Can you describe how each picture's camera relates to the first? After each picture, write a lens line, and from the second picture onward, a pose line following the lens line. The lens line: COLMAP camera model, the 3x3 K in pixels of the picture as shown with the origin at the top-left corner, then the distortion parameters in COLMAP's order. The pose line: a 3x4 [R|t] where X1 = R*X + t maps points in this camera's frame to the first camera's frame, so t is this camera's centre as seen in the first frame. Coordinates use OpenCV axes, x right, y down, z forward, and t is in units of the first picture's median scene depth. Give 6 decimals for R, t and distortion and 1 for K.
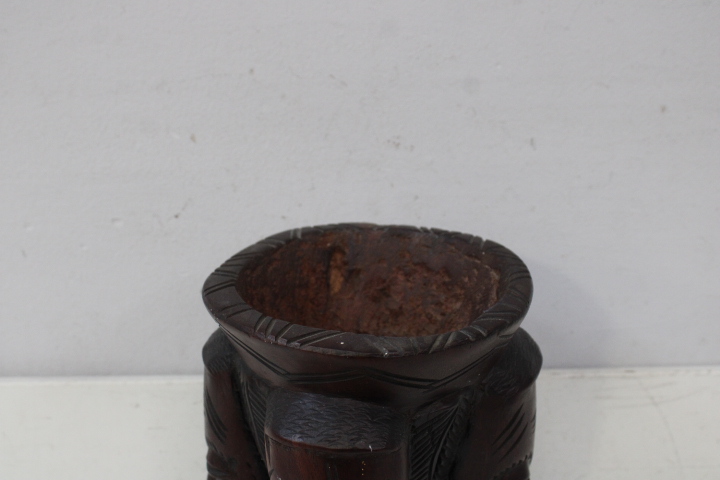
lens RADIAL K [[865.7, 0, 360.6], [0, 865.7, 240.1], [0, 0, 1]] dist [-0.070993, 0.045478]
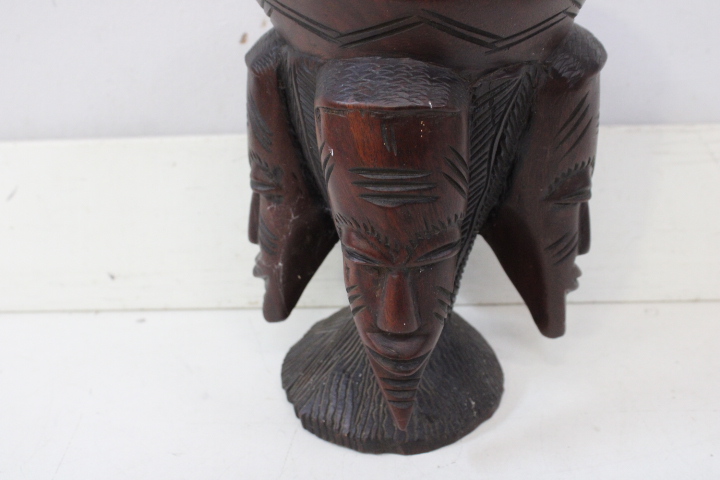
lens RADIAL K [[865.7, 0, 360.6], [0, 865.7, 240.1], [0, 0, 1]] dist [-0.070993, 0.045478]
pose [[0.999592, -0.003168, -0.028386, -0.033371], [0.005944, 0.995145, 0.098243, 0.261241], [0.027937, -0.098372, 0.994758, 0.048057]]
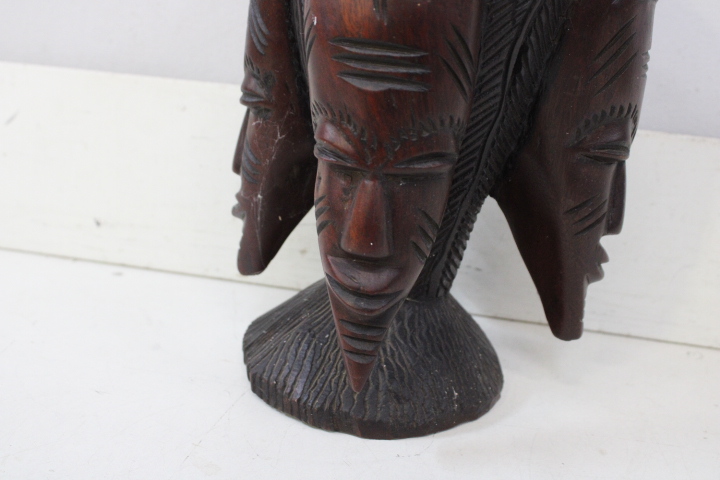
lens RADIAL K [[865.7, 0, 360.6], [0, 865.7, 240.1], [0, 0, 1]] dist [-0.070993, 0.045478]
pose [[0.981416, 0.146332, -0.124137, 0.070435], [-0.150340, 0.988355, -0.023505, 0.456113], [0.119252, 0.041731, 0.991987, 0.206576]]
